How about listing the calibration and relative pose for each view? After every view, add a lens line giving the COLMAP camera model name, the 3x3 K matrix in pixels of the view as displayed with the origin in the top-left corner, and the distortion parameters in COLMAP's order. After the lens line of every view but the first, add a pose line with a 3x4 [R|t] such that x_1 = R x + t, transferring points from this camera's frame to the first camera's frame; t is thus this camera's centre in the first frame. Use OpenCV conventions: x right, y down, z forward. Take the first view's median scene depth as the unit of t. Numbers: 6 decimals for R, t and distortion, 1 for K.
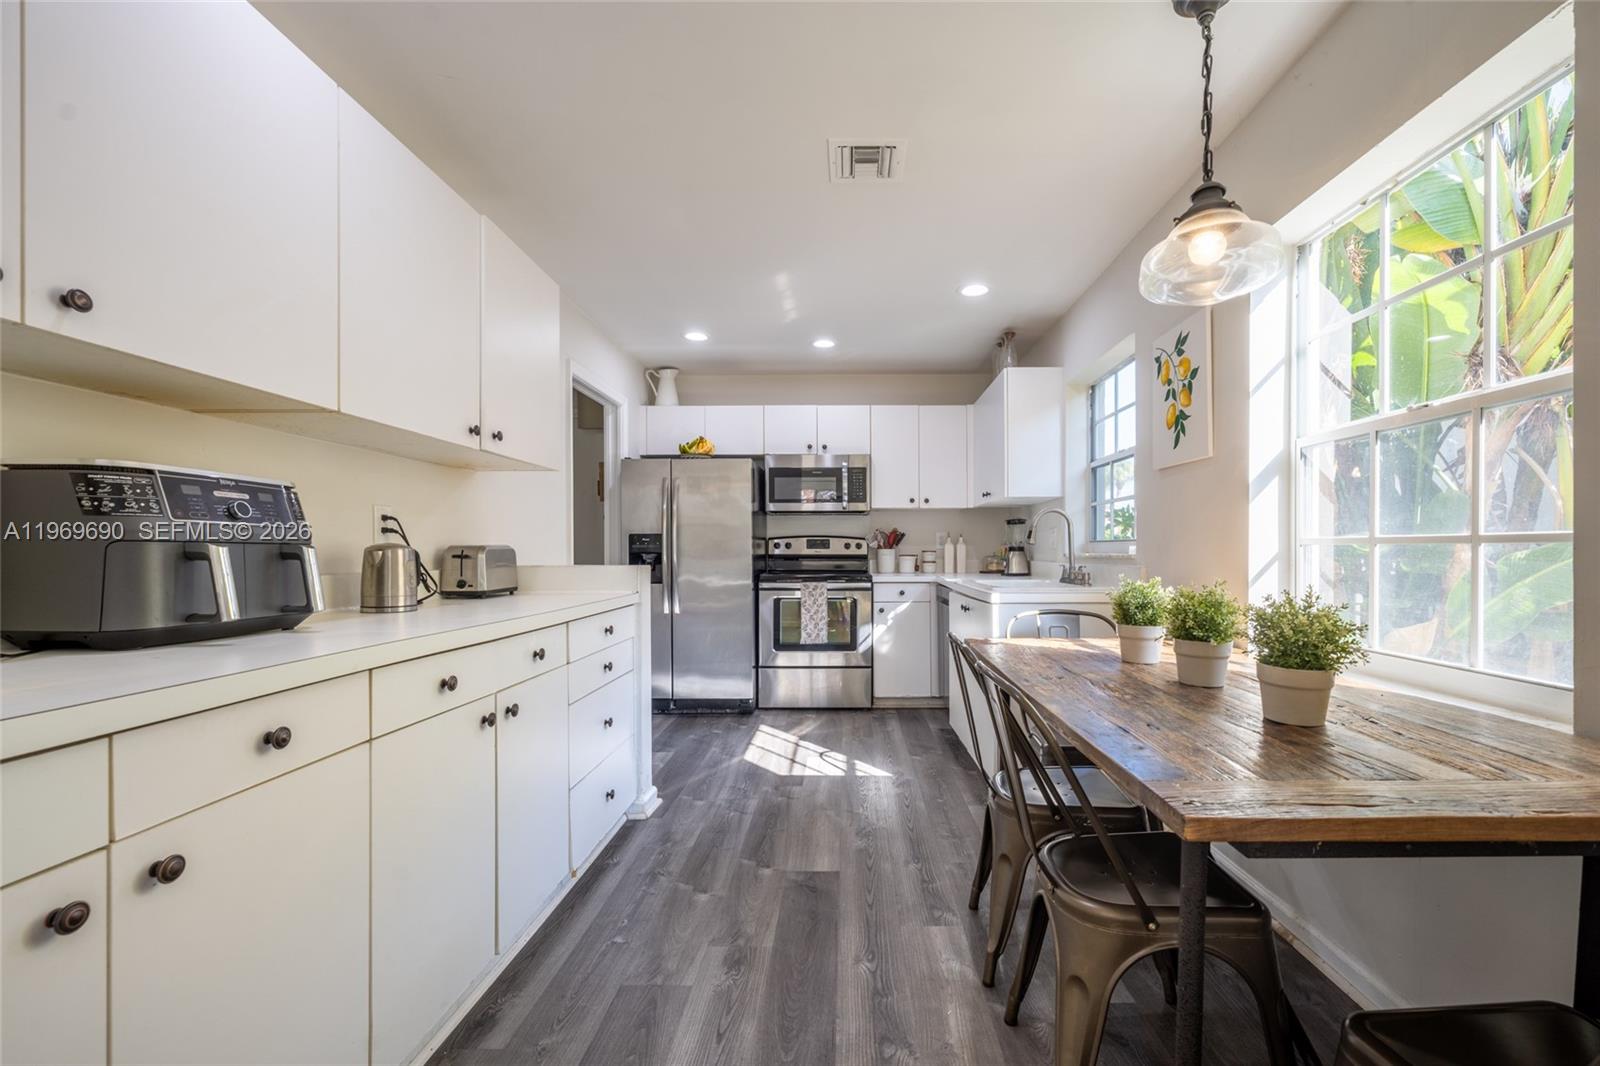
lens RADIAL K [[640.9, 0, 806.2], [0, 640.9, 541.0], [0, 0, 1]] dist [0.012485, -0.000161]
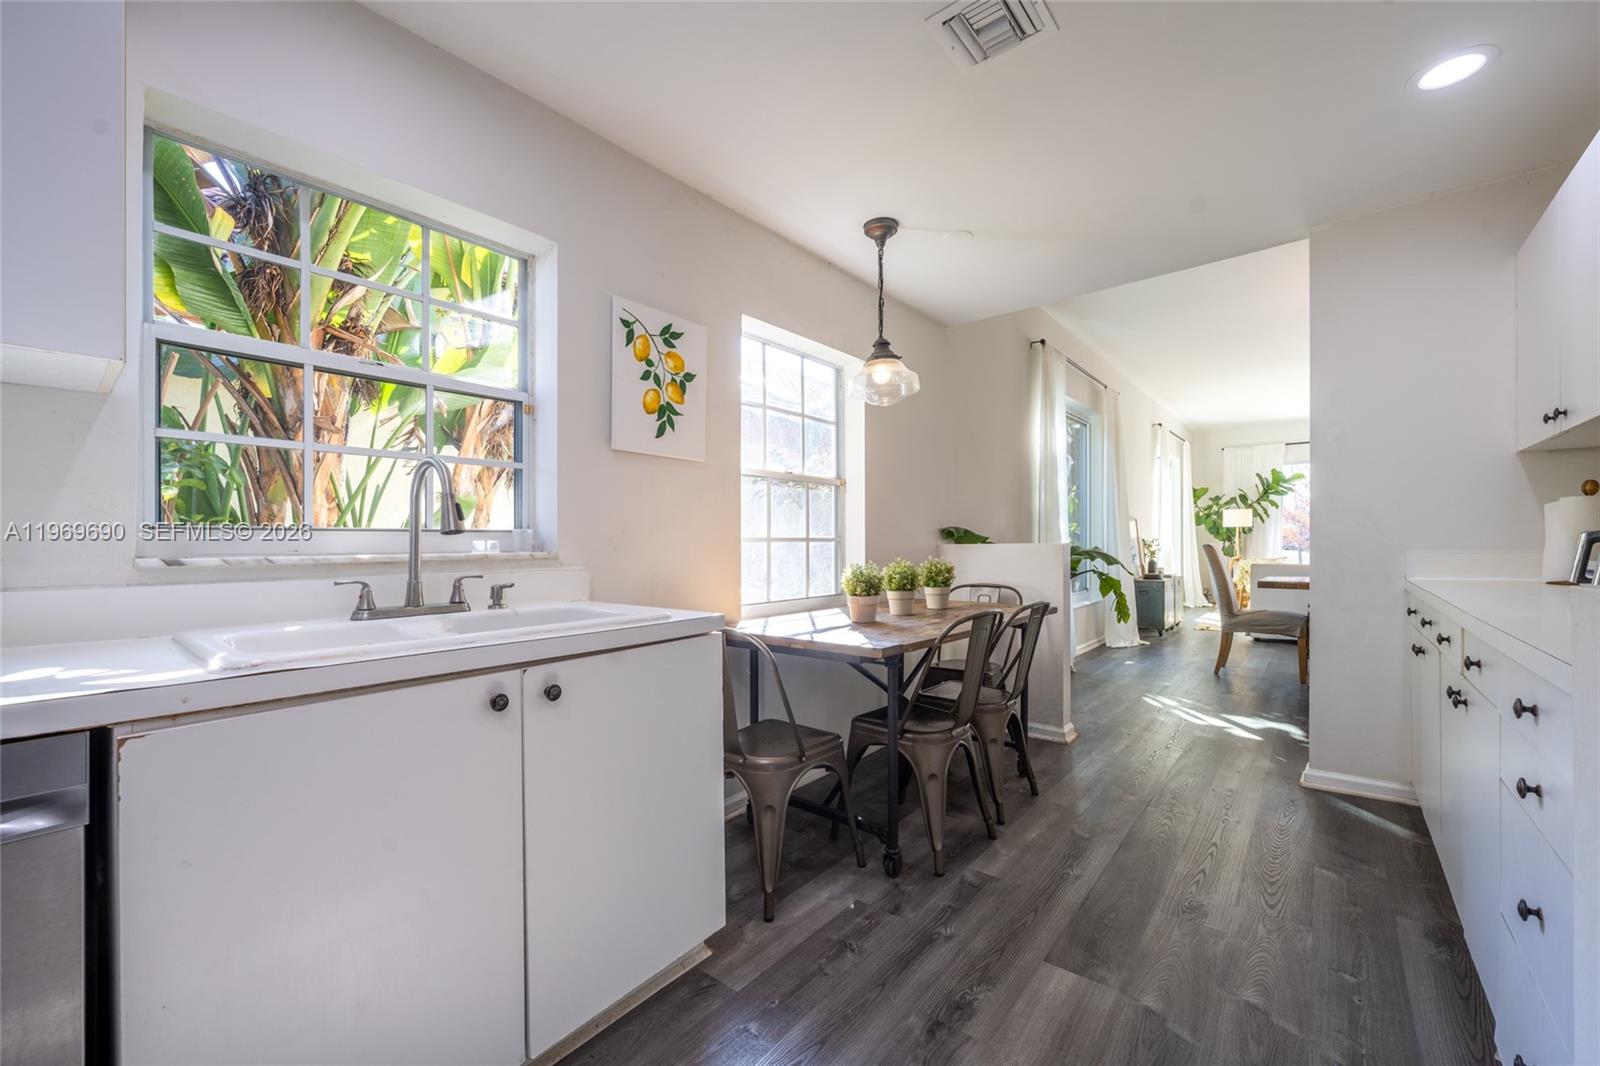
lens RADIAL K [[640.9, 0, 808.9], [0, 640.9, 539.1], [0, 0, 1]] dist [0.012485, -0.000161]
pose [[-0.815914, 0.002422, 0.578169, -0.179727], [0.002336, 0.999997, -0.000892, 0.006564], [-0.578169, 0.000623, -0.815917, 1.929855]]
